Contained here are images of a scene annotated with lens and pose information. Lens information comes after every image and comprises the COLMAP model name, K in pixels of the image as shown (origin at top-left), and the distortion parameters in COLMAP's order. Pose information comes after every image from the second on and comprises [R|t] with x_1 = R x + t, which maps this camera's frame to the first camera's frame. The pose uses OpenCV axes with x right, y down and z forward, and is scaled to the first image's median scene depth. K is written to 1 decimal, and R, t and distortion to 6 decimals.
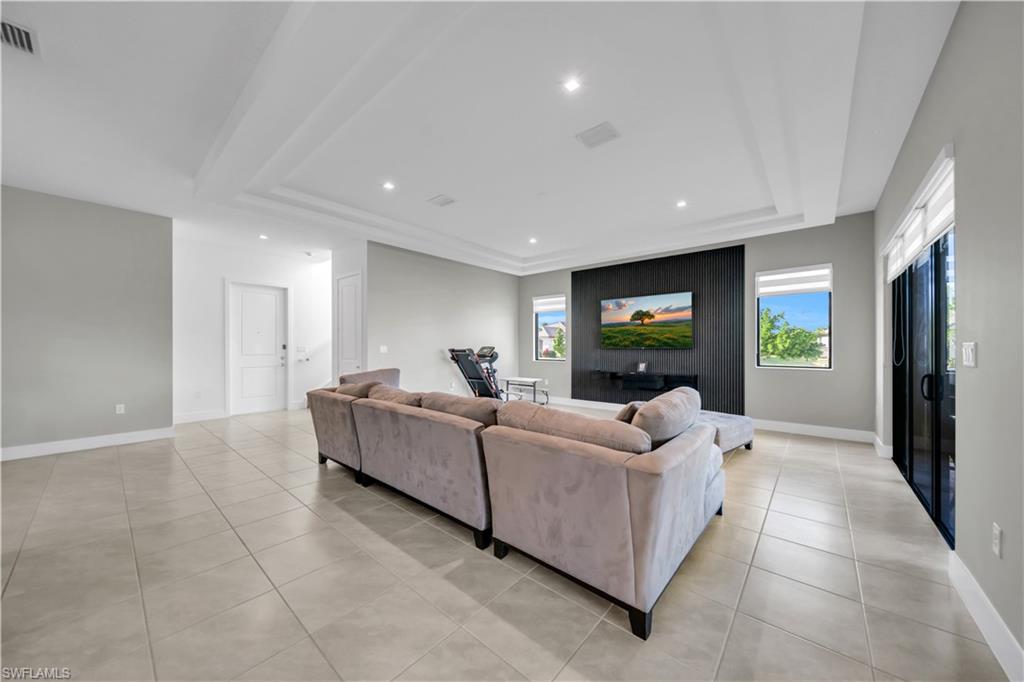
lens RADIAL K [[353.6, 0, 513.9], [0, 353.6, 347.0], [0, 0, 1]] dist [-0.000845, -0.000200]
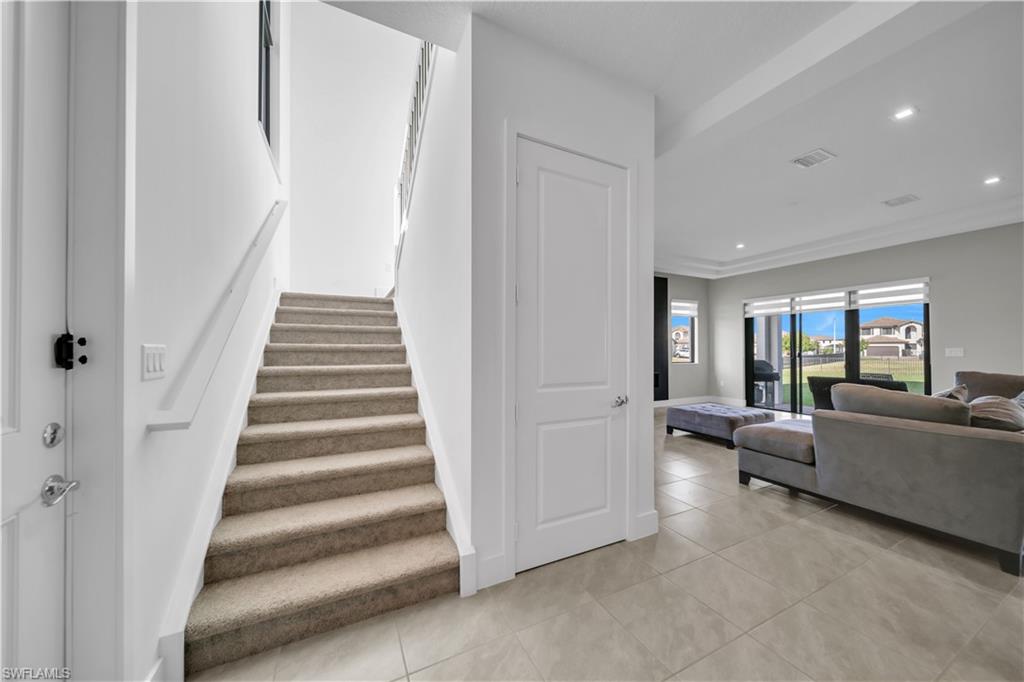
lens RADIAL K [[353.6, 0, 513.9], [0, 353.6, 347.0], [0, 0, 1]] dist [-0.000845, -0.000200]
pose [[0.392750, 0.007819, 0.919612, -0.772289], [0.000290, 0.999963, -0.008627, -0.000189], [-0.919645, 0.003655, 0.392733, 0.867914]]
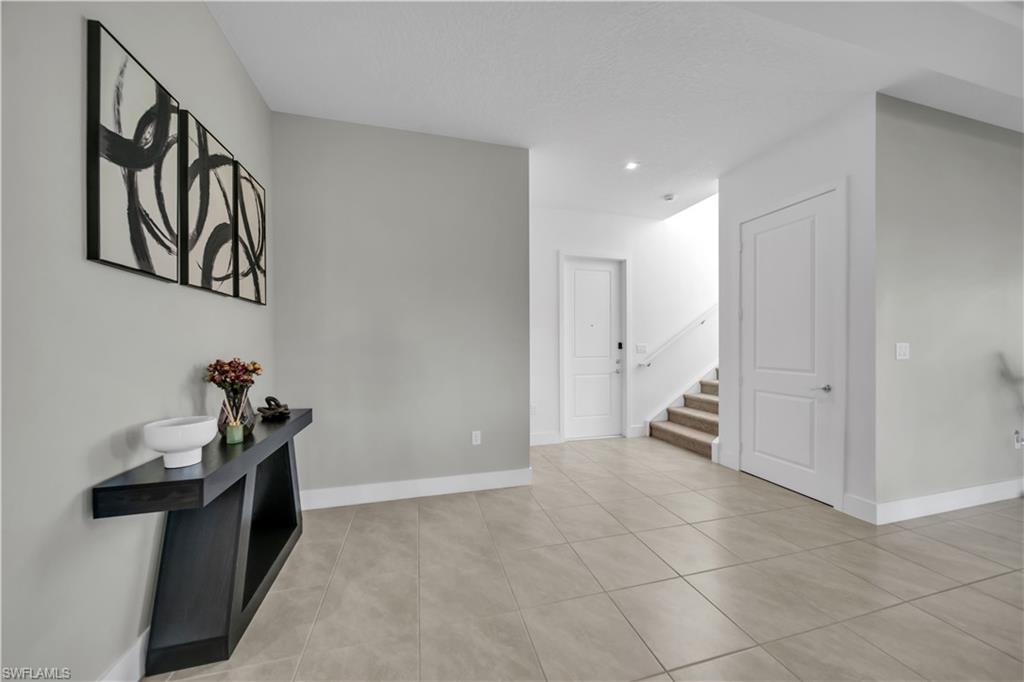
lens RADIAL K [[353.6, 0, 513.9], [0, 353.6, 347.0], [0, 0, 1]] dist [-0.000845, -0.000200]
pose [[0.825874, 0.001886, -0.563851, -0.471153], [-0.000253, 0.999996, 0.002975, 0.000437], [0.563854, -0.002315, 0.825871, 0.337441]]
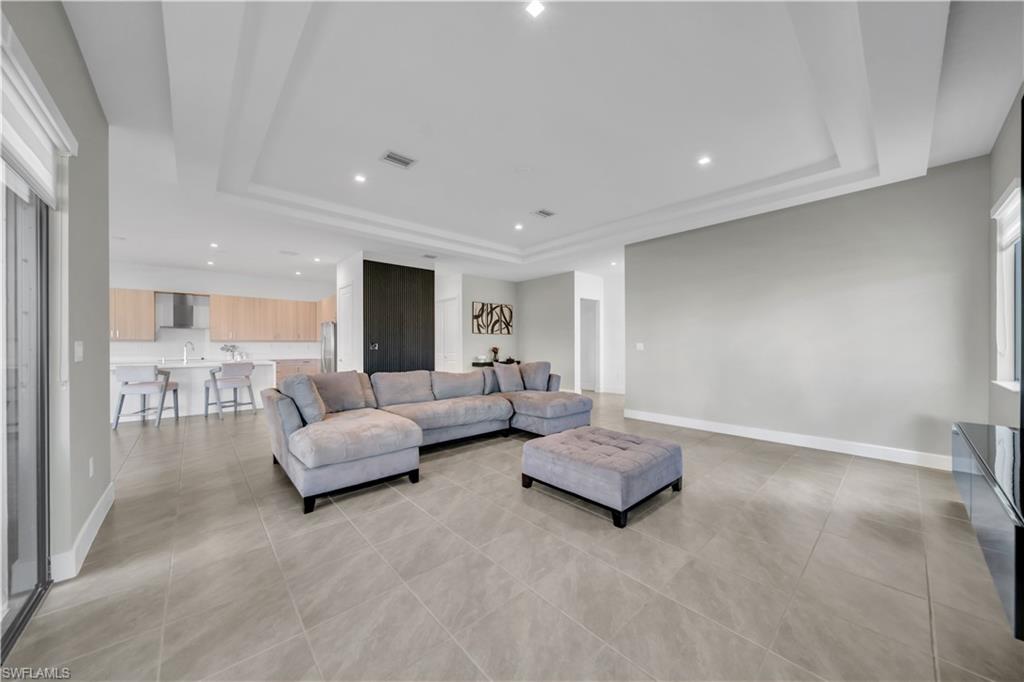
lens RADIAL K [[347.3, 0, 521.3], [0, 347.3, 344.6], [0, 0, 1]] dist [-0.015856, -0.000004]
pose [[-0.102206, 0.000841, -0.994763, 0.599112], [0.004207, 0.999991, 0.000413, 0.002042], [0.994754, -0.004142, -0.102209, 0.697091]]
